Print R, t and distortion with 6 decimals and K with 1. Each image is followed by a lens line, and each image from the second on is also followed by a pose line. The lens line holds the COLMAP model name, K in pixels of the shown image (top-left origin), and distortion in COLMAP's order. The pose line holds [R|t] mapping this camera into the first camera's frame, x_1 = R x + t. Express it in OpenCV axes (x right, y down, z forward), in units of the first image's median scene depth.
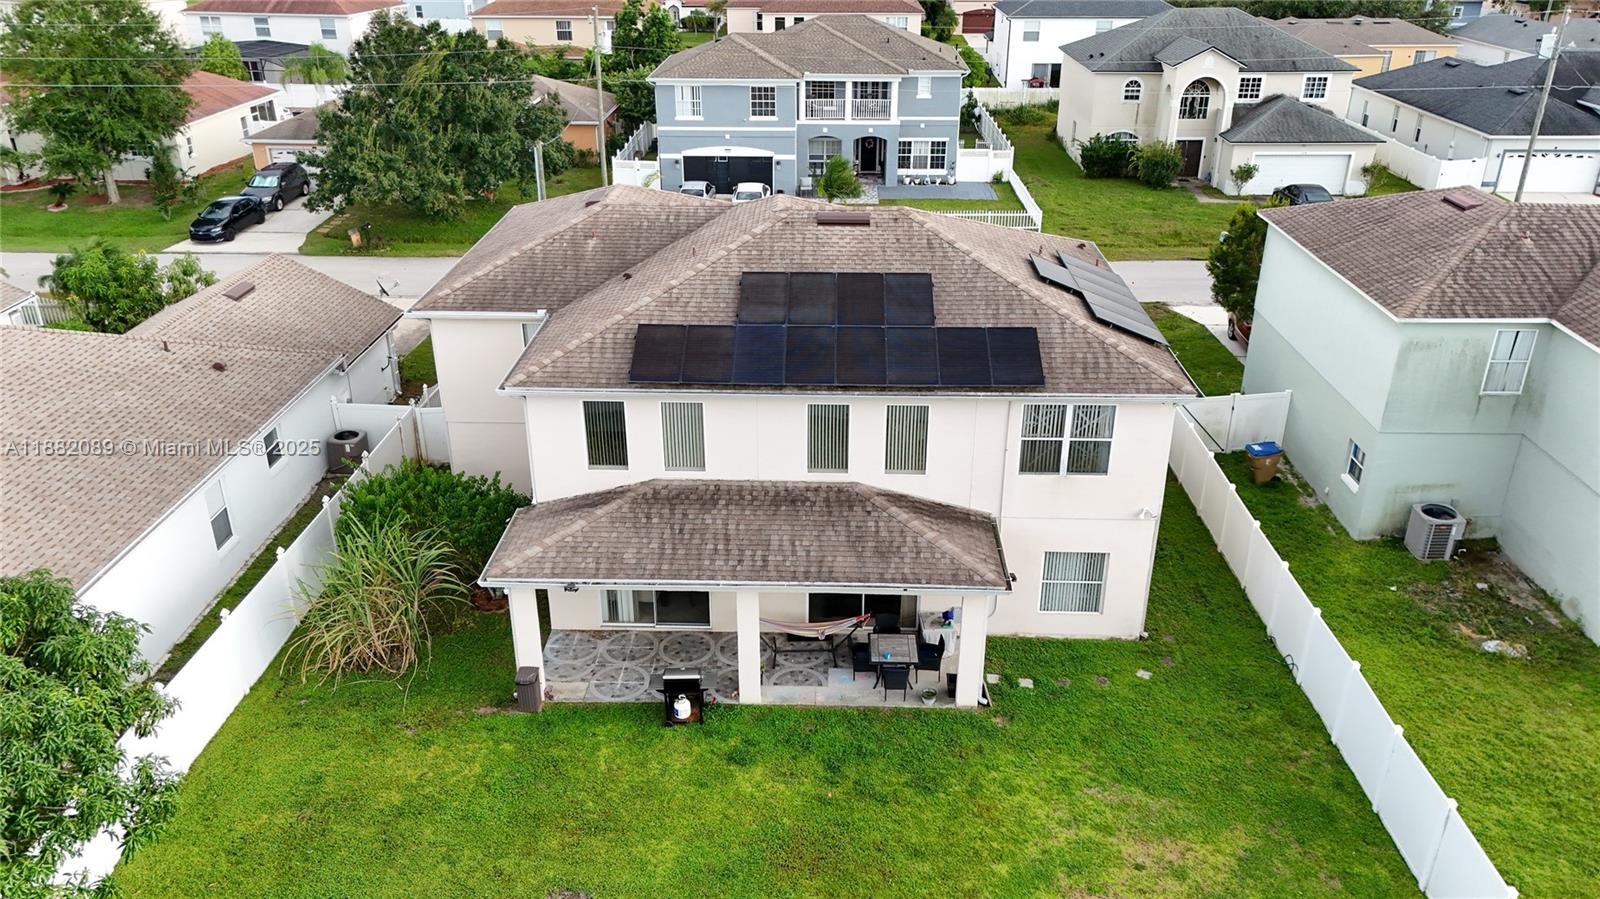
lens RADIAL K [[1185.9, 0, 800.0], [0, 1185.9, 449.5], [0, 0, 1]] dist [0.065203, -0.068251]
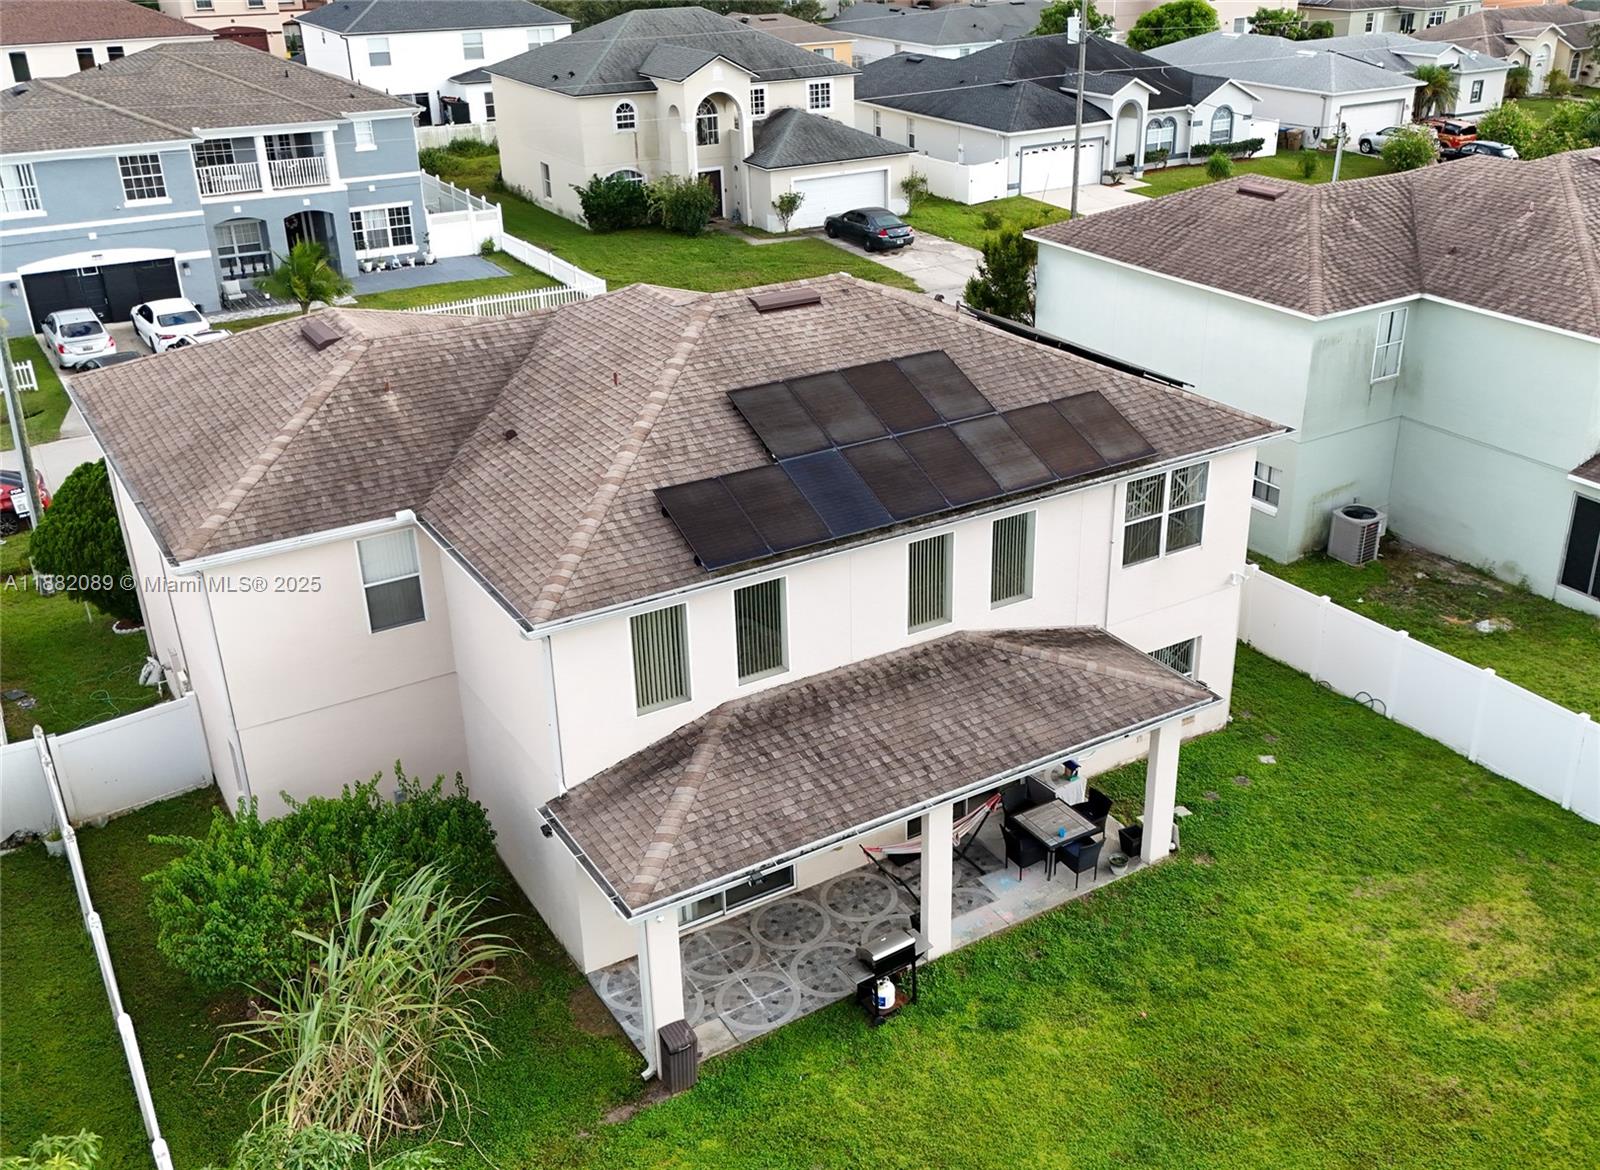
lens RADIAL K [[1544.5, 0, 884.0], [0, 1544.5, 580.3], [0, 0, 1]] dist [0.070800, -0.082712]
pose [[0.819144, -0.243687, 0.519249, -0.424740], [0.246845, 0.966915, 0.064369, -0.067755], [-0.517755, 0.075447, 0.852196, 0.149804]]
